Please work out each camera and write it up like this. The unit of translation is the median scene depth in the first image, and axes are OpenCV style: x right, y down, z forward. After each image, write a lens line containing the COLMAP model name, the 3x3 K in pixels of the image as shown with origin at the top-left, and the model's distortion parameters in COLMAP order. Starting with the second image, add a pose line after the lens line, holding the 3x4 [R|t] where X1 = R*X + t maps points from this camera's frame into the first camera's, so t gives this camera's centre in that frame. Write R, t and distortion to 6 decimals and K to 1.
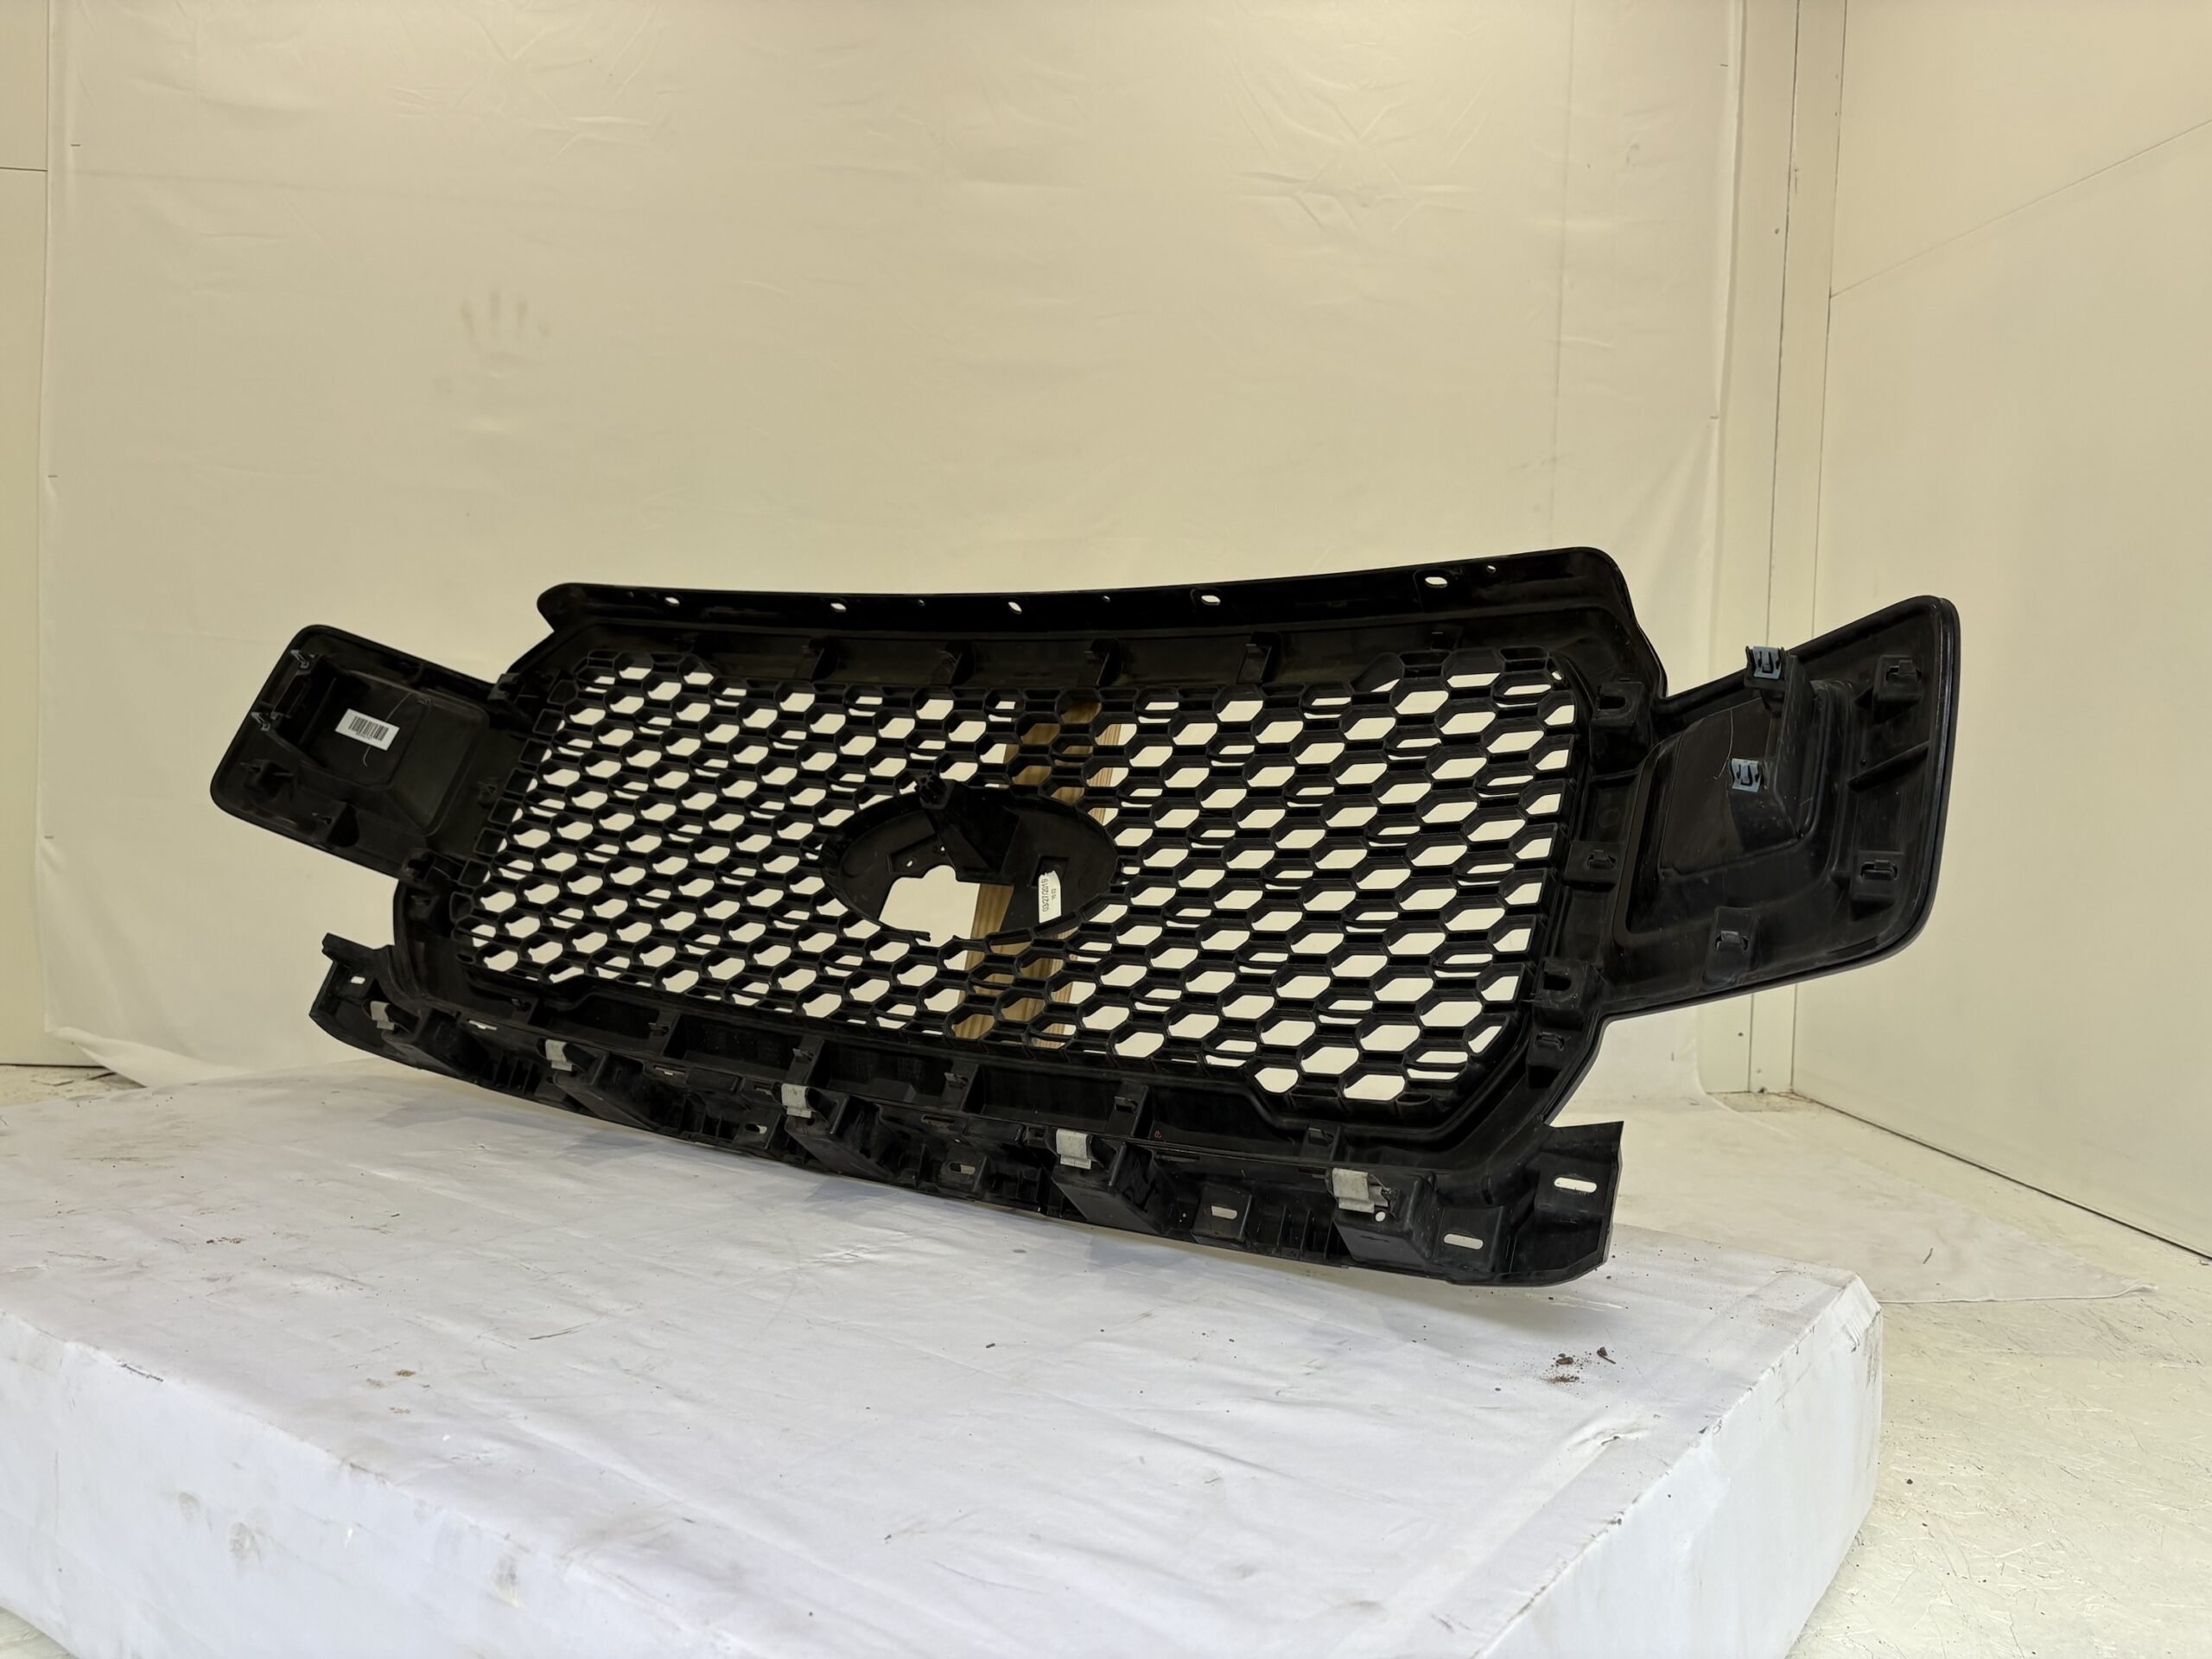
lens RADIAL K [[1677.5, 0, 1106.0], [0, 1677.5, 829.5], [0, 0, 1]] dist [0.058584, -0.079087]
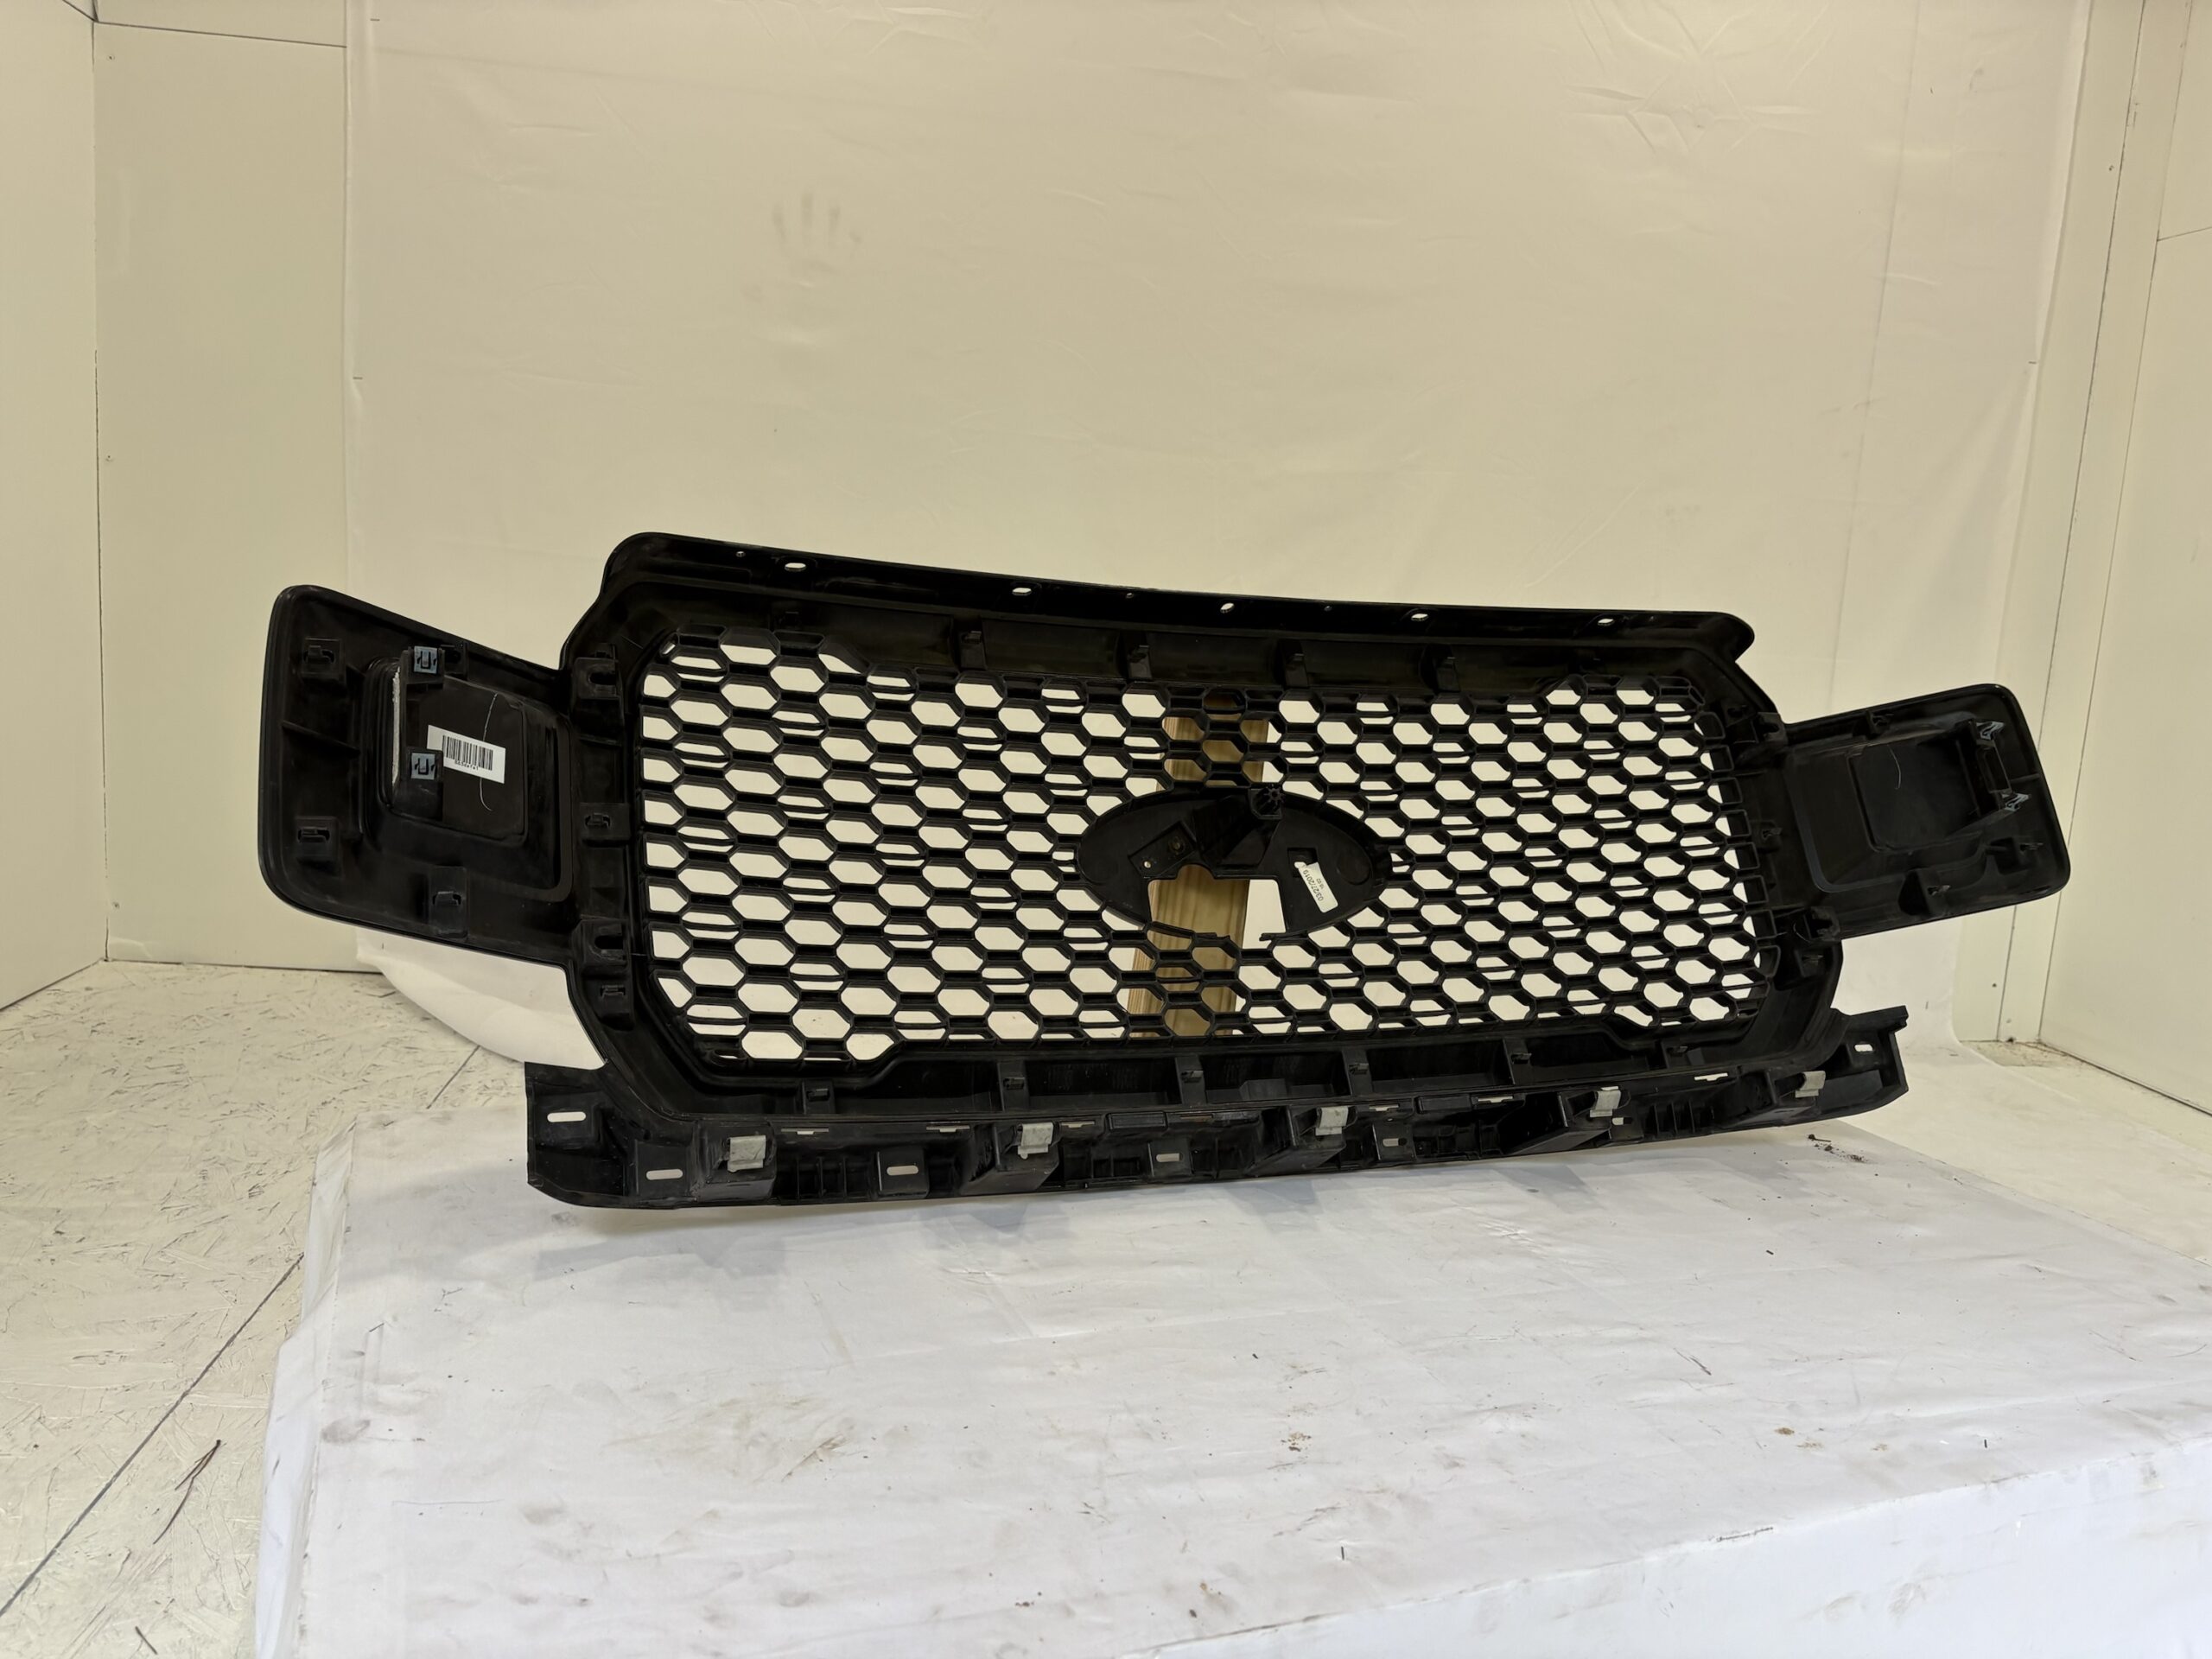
lens RADIAL K [[1677.5, 0, 1106.0], [0, 1677.5, 829.5], [0, 0, 1]] dist [0.058584, -0.079087]
pose [[0.577965, -0.116970, 0.807635, -0.951933], [-0.014396, 0.988059, 0.153404, -0.155453], [-0.815935, -0.100289, 0.569379, 0.461090]]
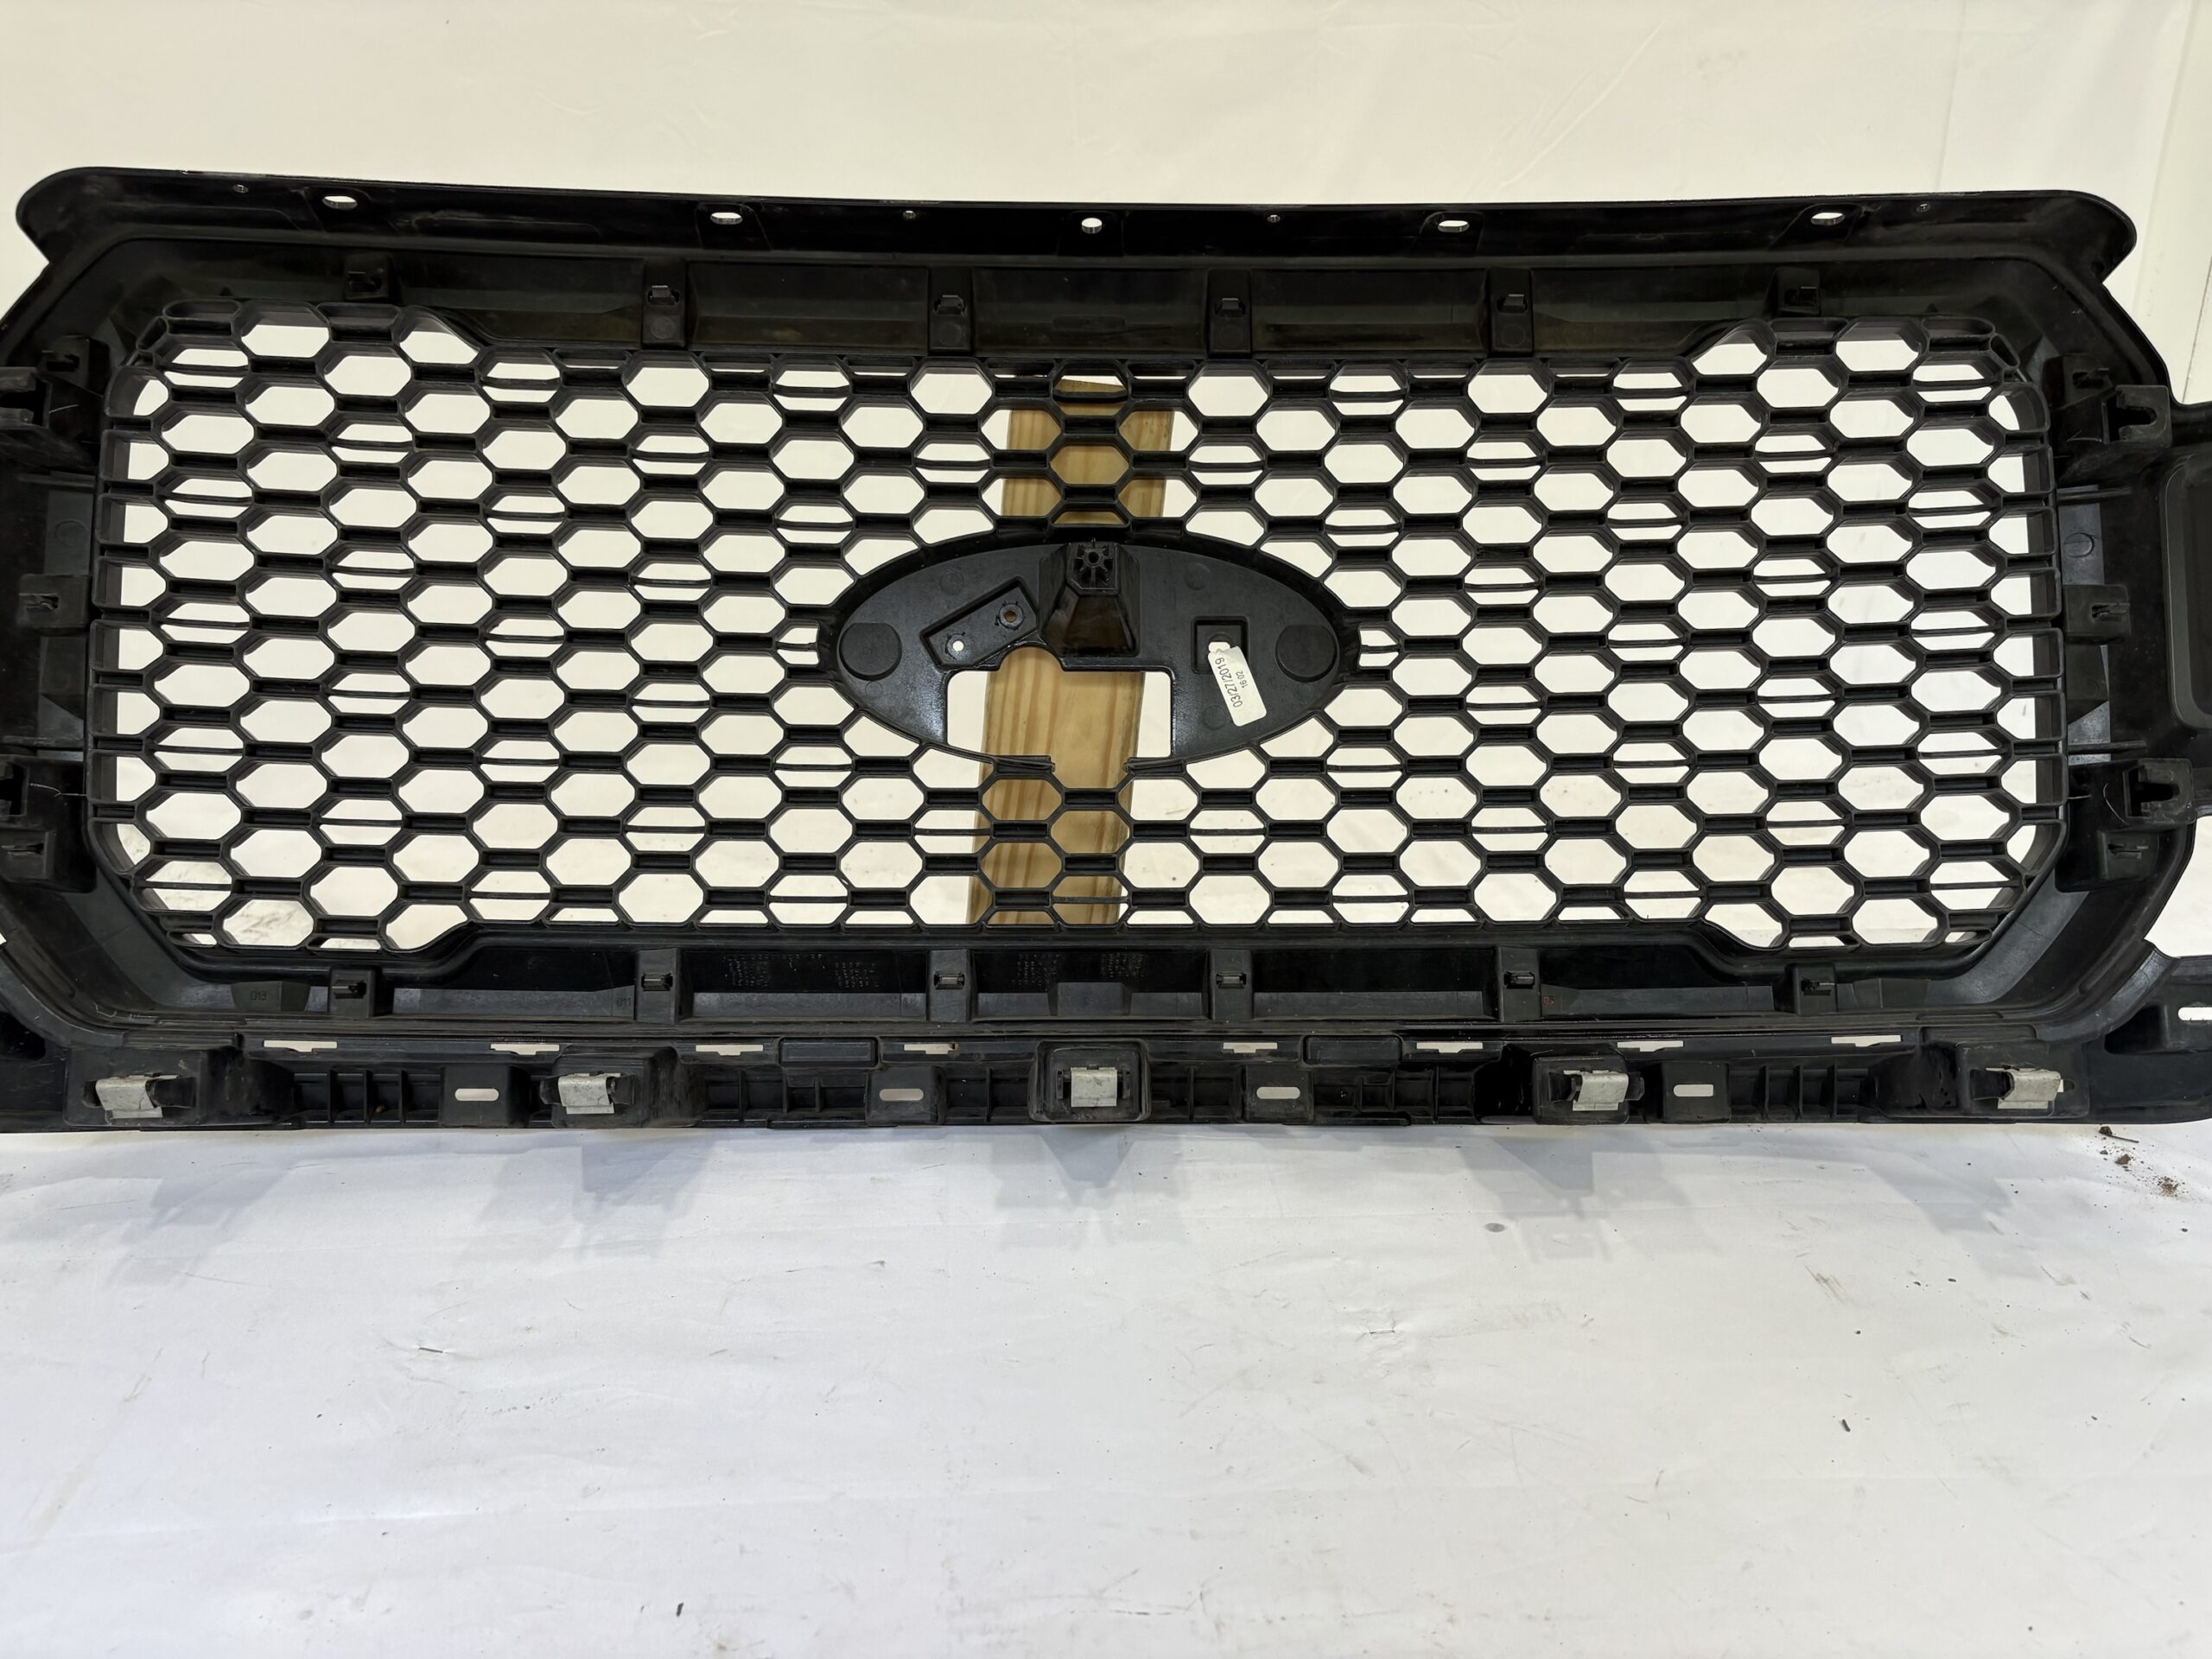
lens RADIAL K [[1677.5, 0, 1106.0], [0, 1677.5, 829.5], [0, 0, 1]] dist [0.058584, -0.079087]
pose [[0.829453, -0.259577, 0.494598, -0.424973], [0.042411, 0.912172, 0.407606, -0.184786], [-0.556964, -0.317114, 0.767613, 0.438742]]
